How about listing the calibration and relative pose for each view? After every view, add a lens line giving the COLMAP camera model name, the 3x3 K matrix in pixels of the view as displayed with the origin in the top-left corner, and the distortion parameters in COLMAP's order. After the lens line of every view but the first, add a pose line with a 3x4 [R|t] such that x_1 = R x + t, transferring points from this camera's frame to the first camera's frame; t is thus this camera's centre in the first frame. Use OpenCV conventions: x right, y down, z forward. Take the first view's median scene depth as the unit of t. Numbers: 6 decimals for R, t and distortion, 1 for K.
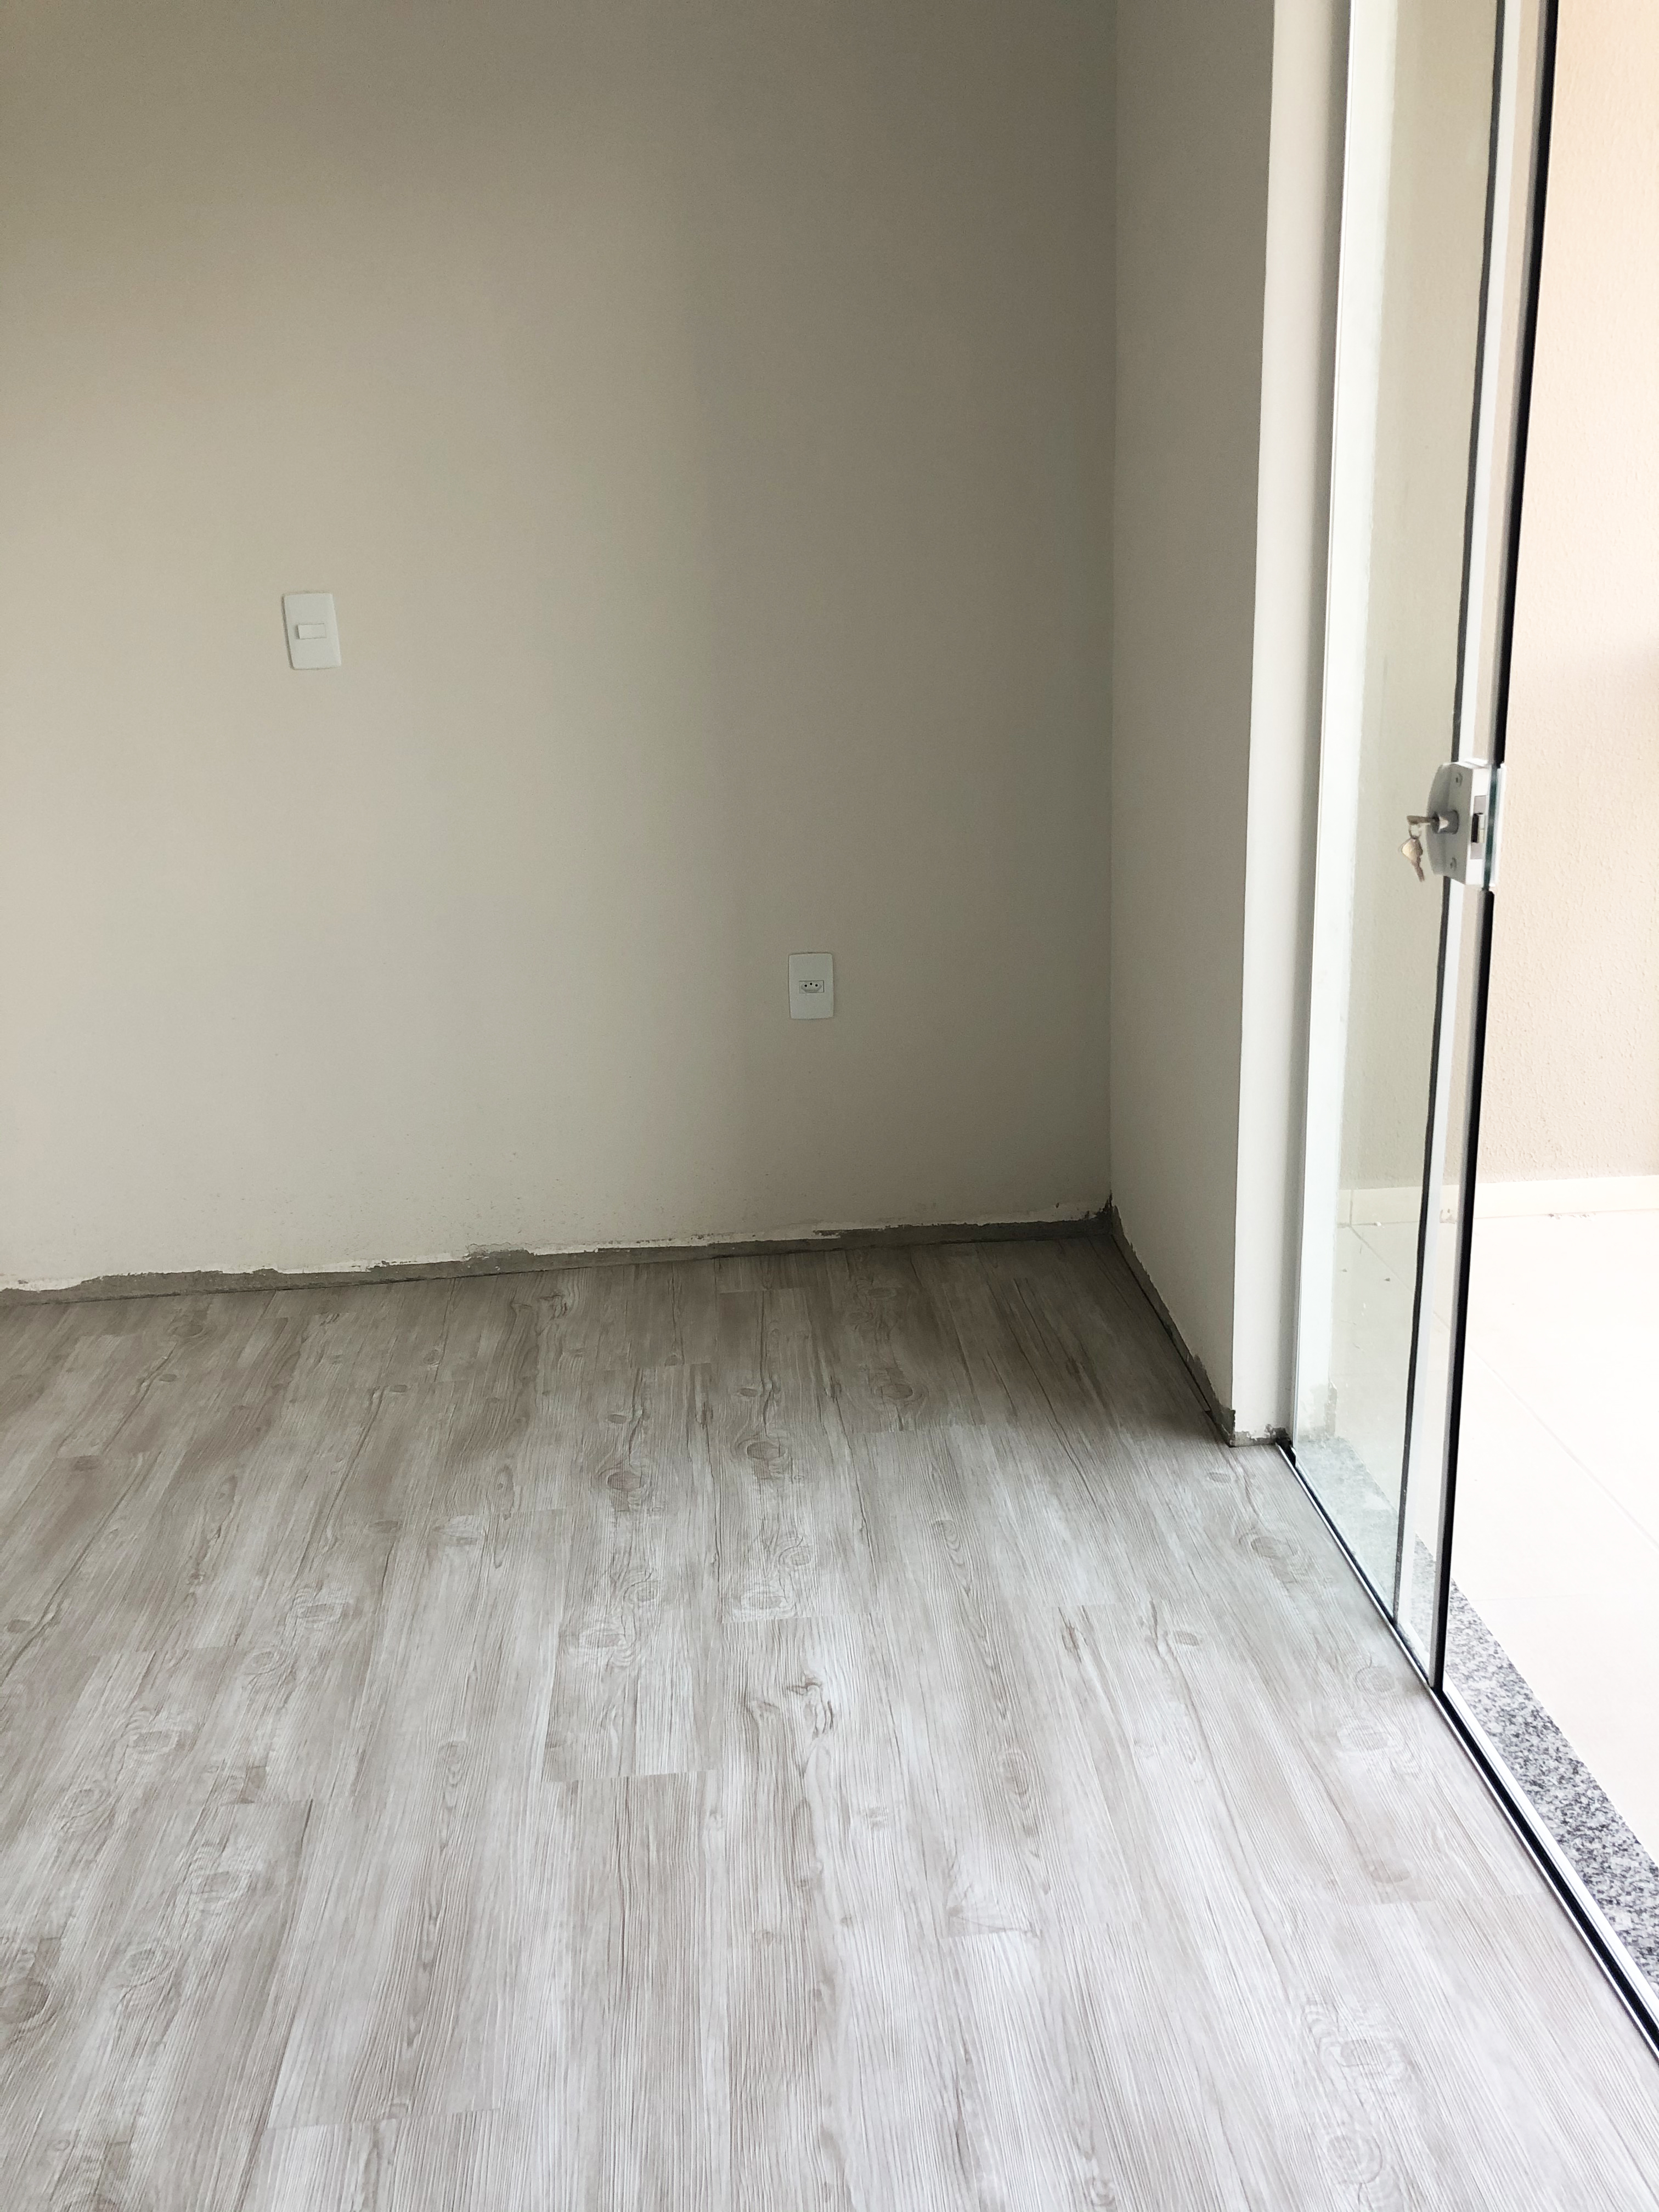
lens RADIAL K [[1771.1, 0, 808.0], [0, 1771.1, 1119.4], [0, 0, 1]] dist [0.039326, -0.041517]
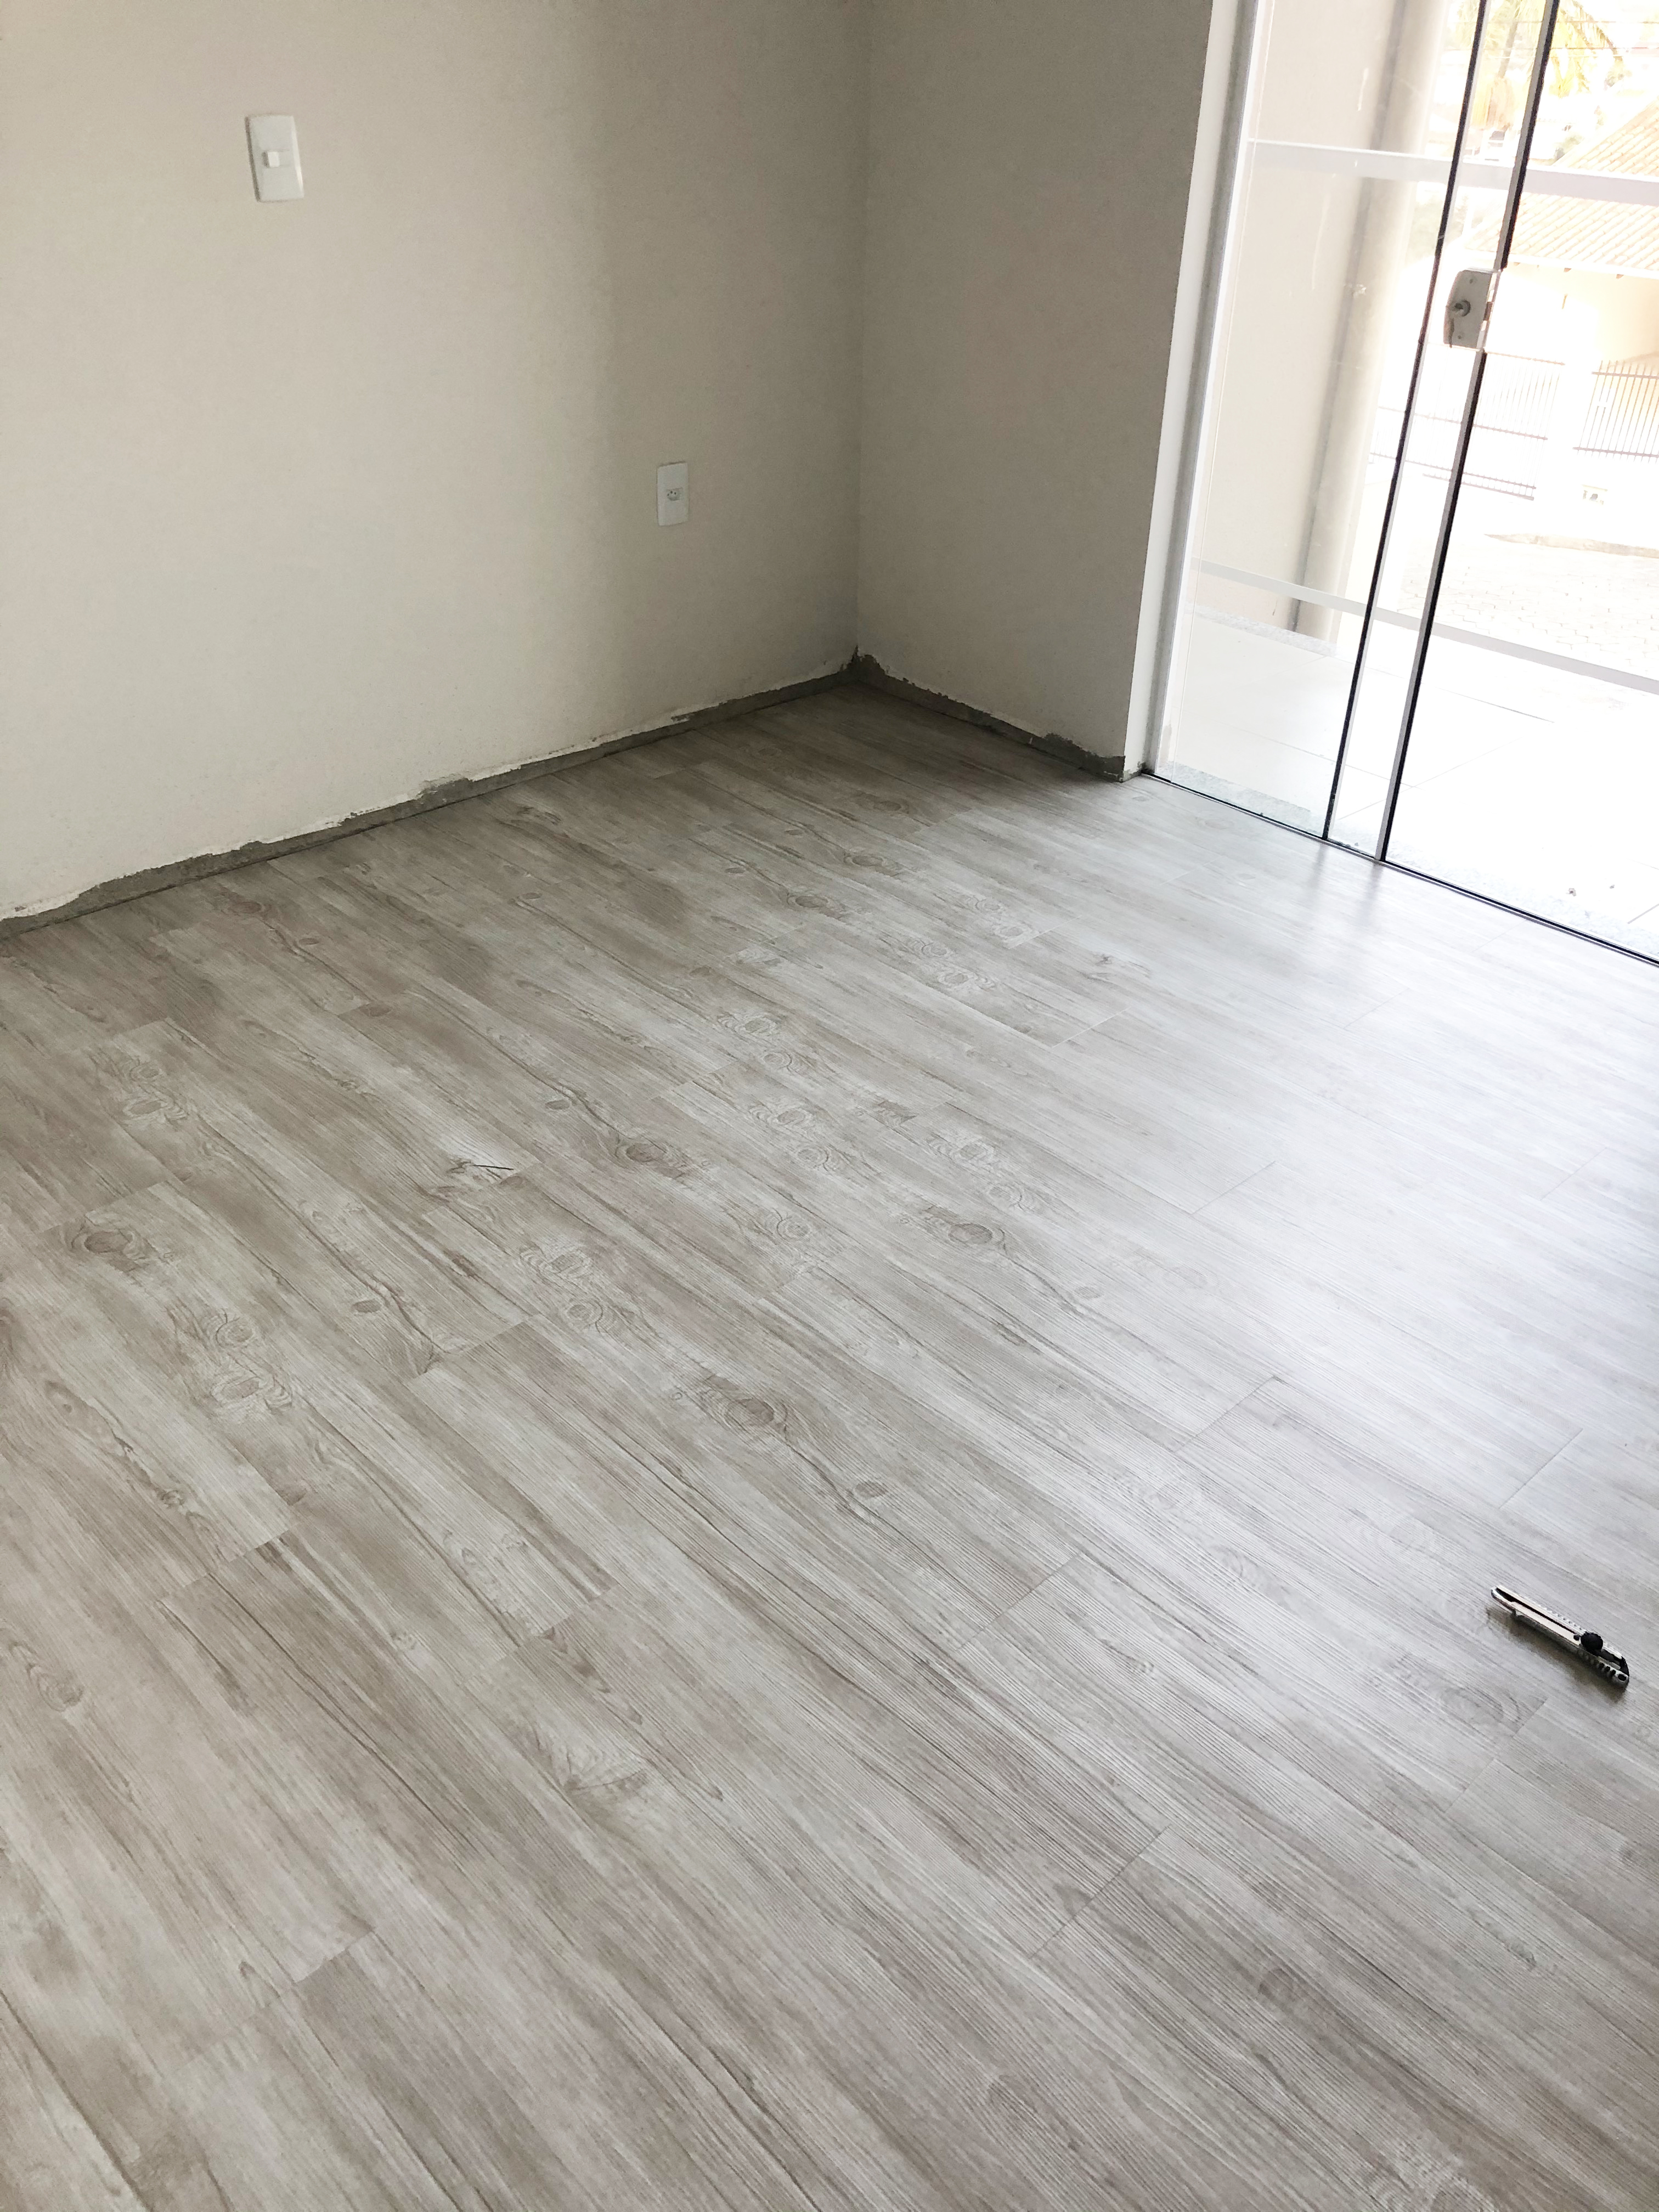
lens RADIAL K [[1771.1, 0, 808.0], [0, 1771.1, 1119.4], [0, 0, 1]] dist [0.039326, -0.041517]
pose [[0.760408, -0.296616, 0.577753, -0.809760], [0.147973, 0.945340, 0.290580, -0.016114], [-0.632364, -0.135467, 0.762735, 0.009808]]
